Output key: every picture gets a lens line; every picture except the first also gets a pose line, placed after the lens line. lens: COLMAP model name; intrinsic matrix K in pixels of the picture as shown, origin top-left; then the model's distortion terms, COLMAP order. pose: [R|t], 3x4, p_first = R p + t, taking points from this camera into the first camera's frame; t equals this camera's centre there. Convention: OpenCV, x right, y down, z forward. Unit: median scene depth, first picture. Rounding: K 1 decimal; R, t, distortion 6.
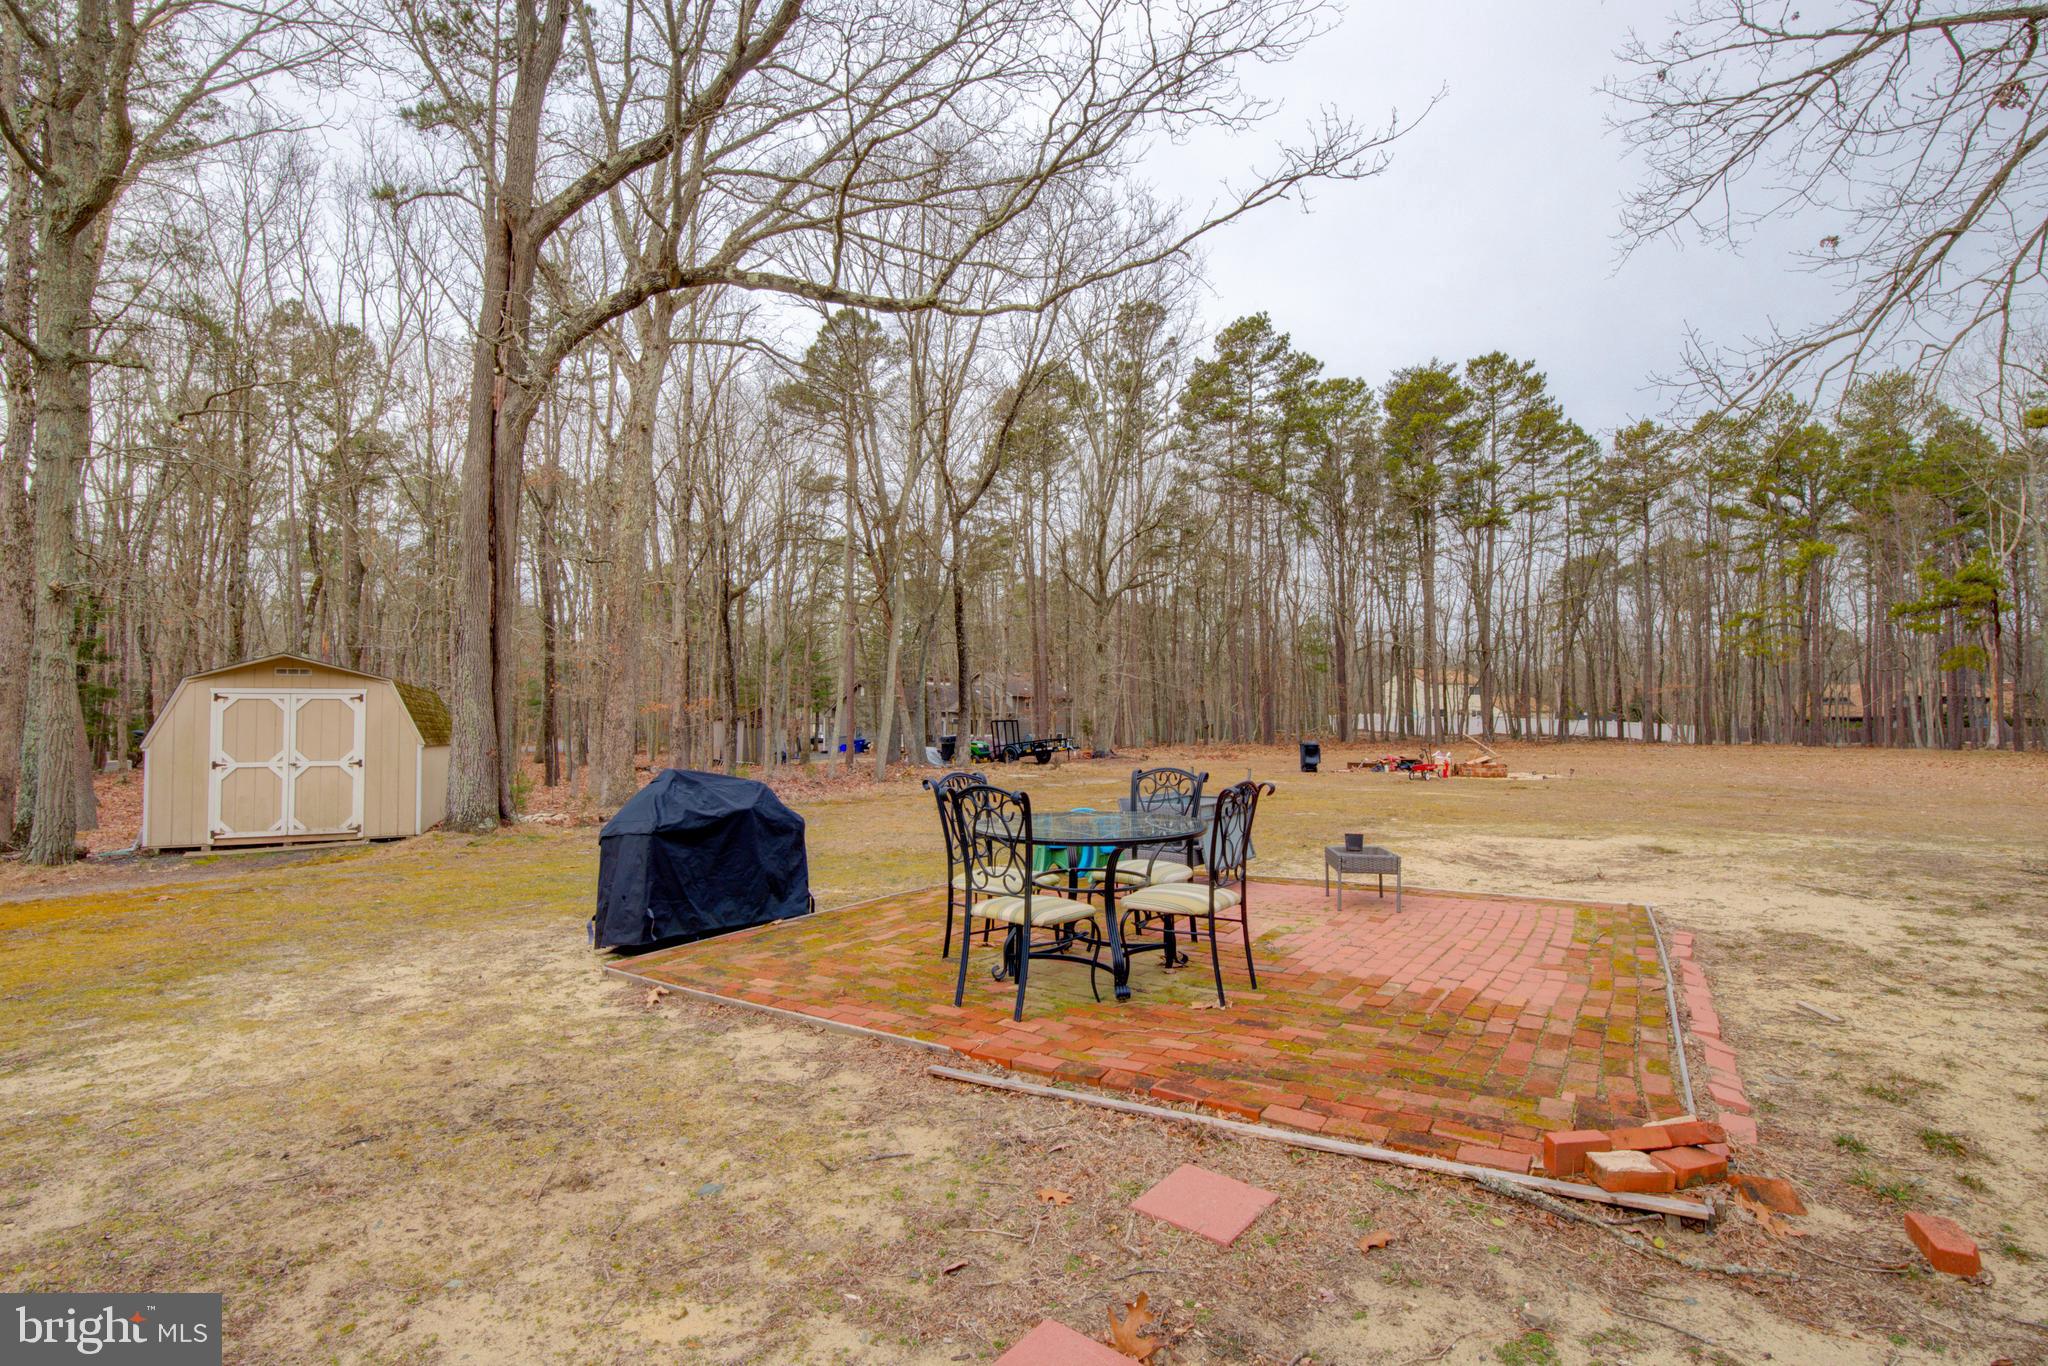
lens RADIAL K [[969.0, 0, 1035.3], [0, 969.0, 686.7], [0, 0, 1]] dist [-0.004831, -0.001512]
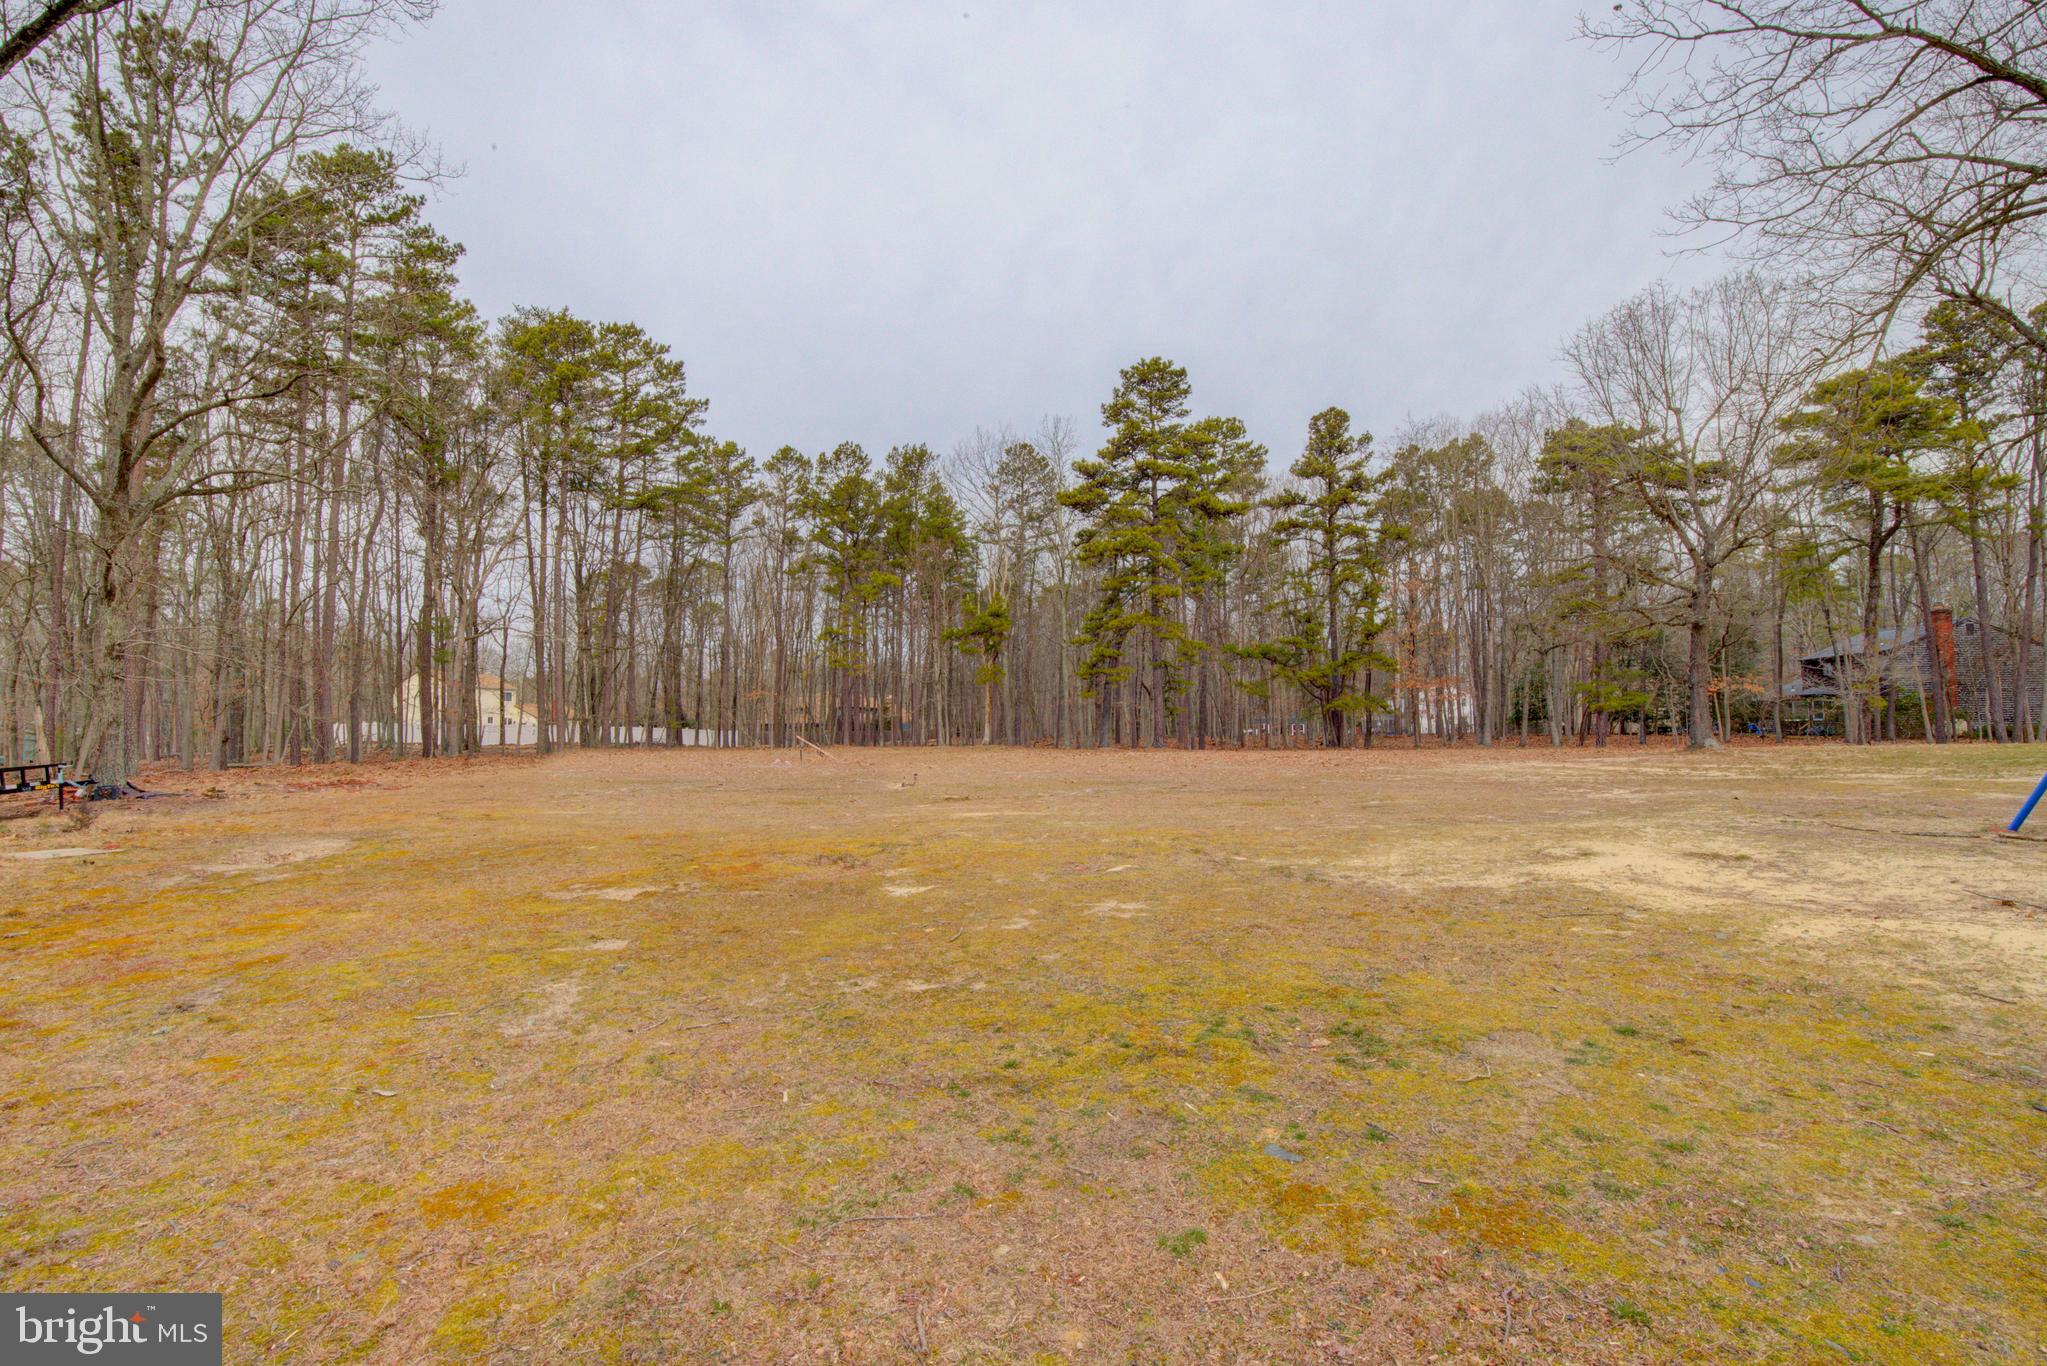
lens RADIAL K [[968.5, 0, 1030.5], [0, 968.5, 691.4], [0, 0, 1]] dist [-0.004831, -0.001512]
pose [[0.558027, 0.021737, 0.829538, -0.062087], [-0.016200, 0.999752, -0.015300, 0.008433], [-0.829665, -0.004900, 0.558240, 0.175631]]
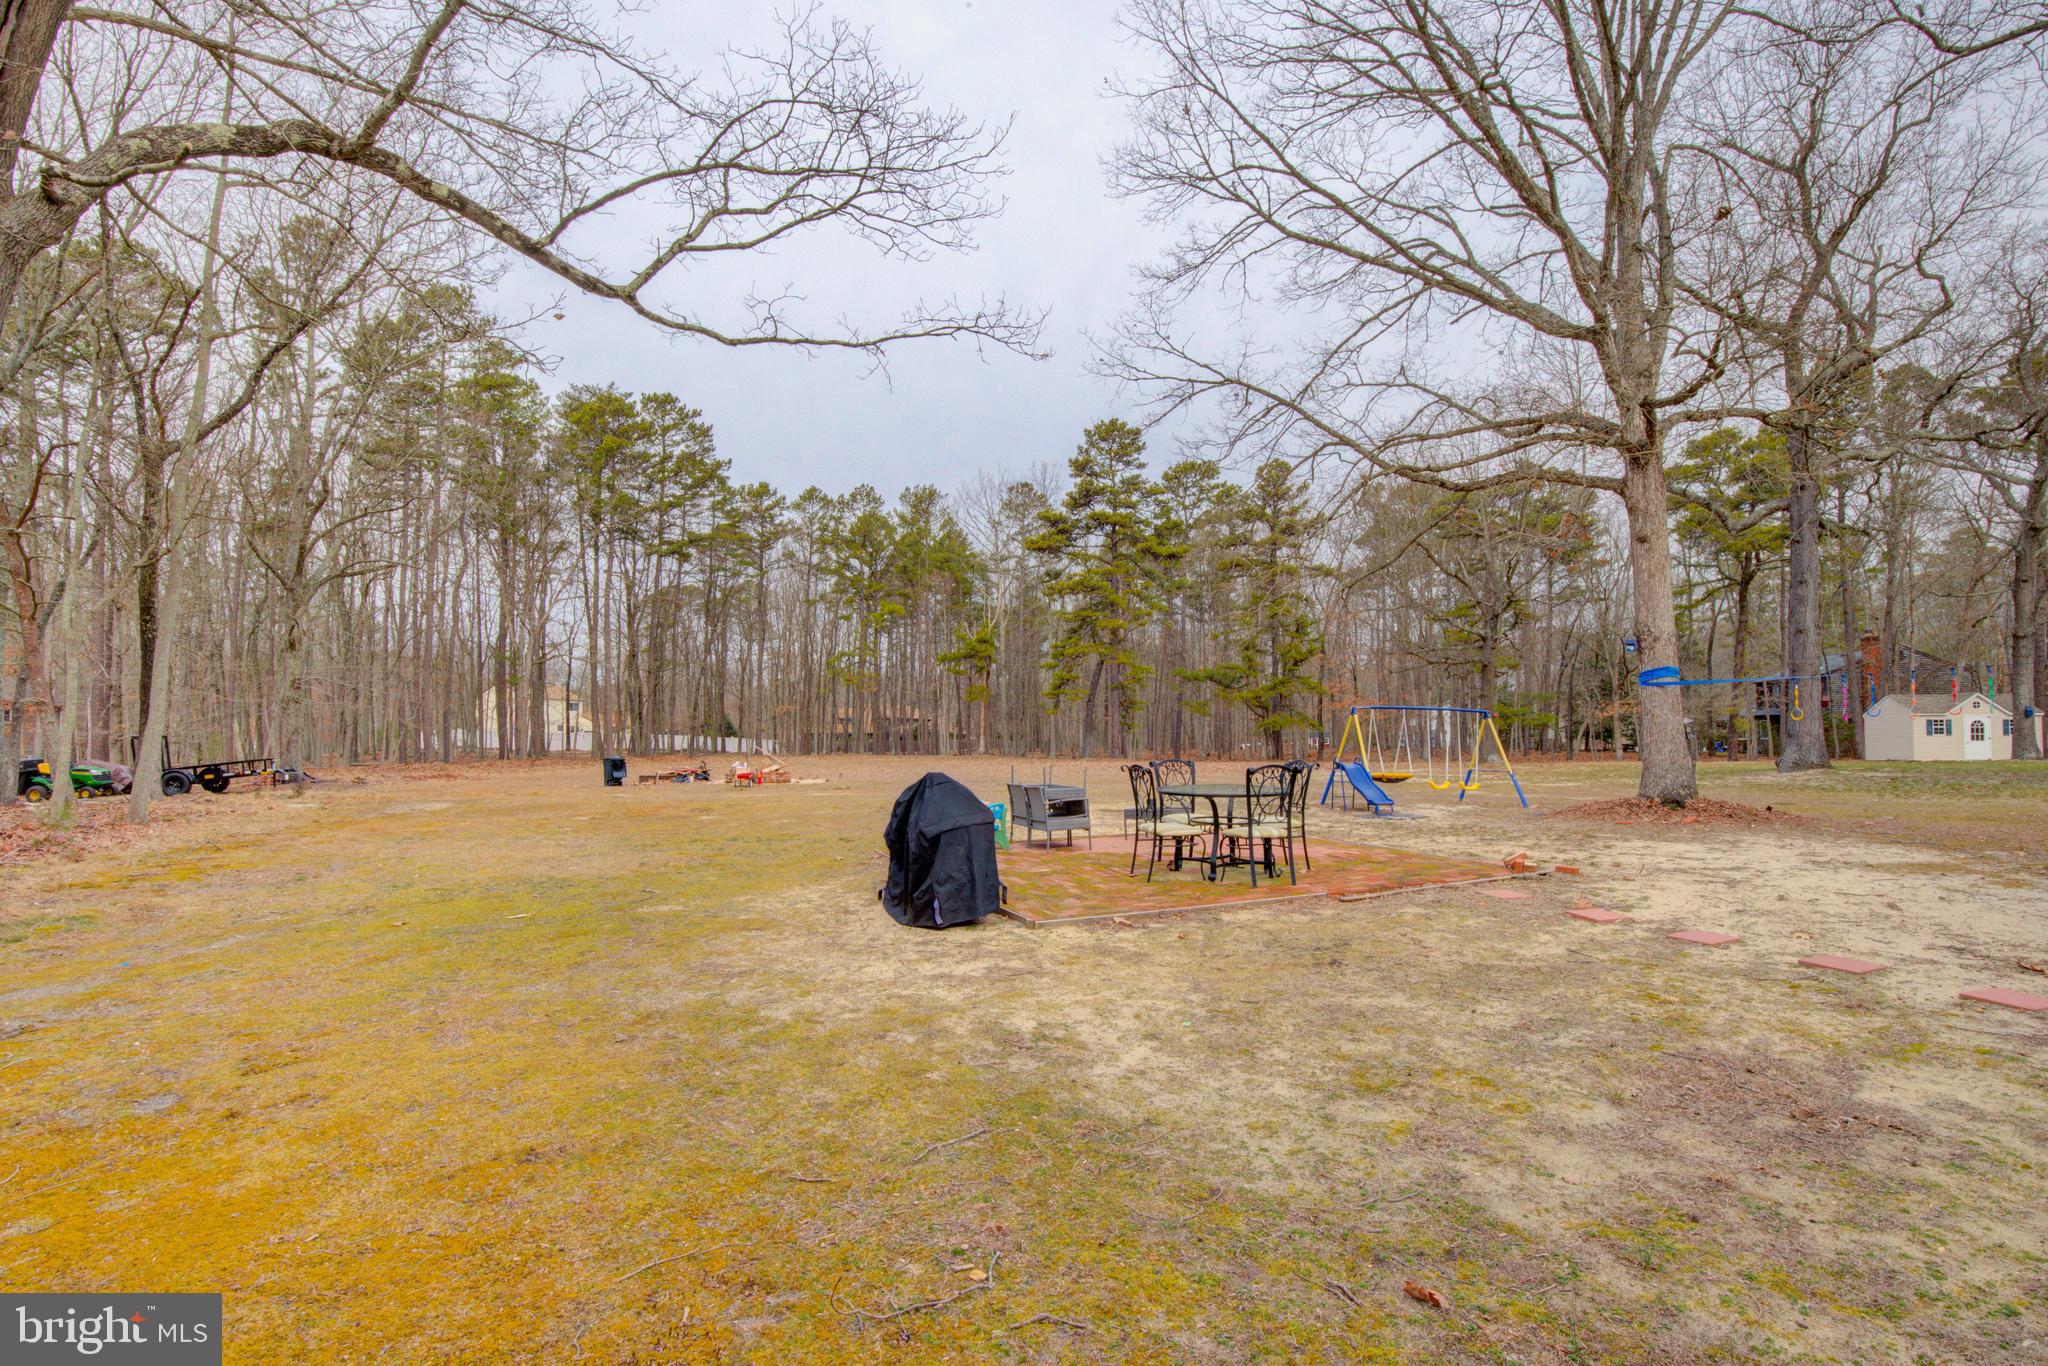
lens RADIAL K [[969.0, 0, 1045.1], [0, 969.0, 729.5], [0, 0, 1]] dist [-0.004831, -0.001512]
pose [[0.597845, 0.001962, 0.801610, -0.131981], [-0.022128, 0.999656, 0.014056, 0.002495], [-0.801307, -0.026142, 0.597683, 0.015377]]
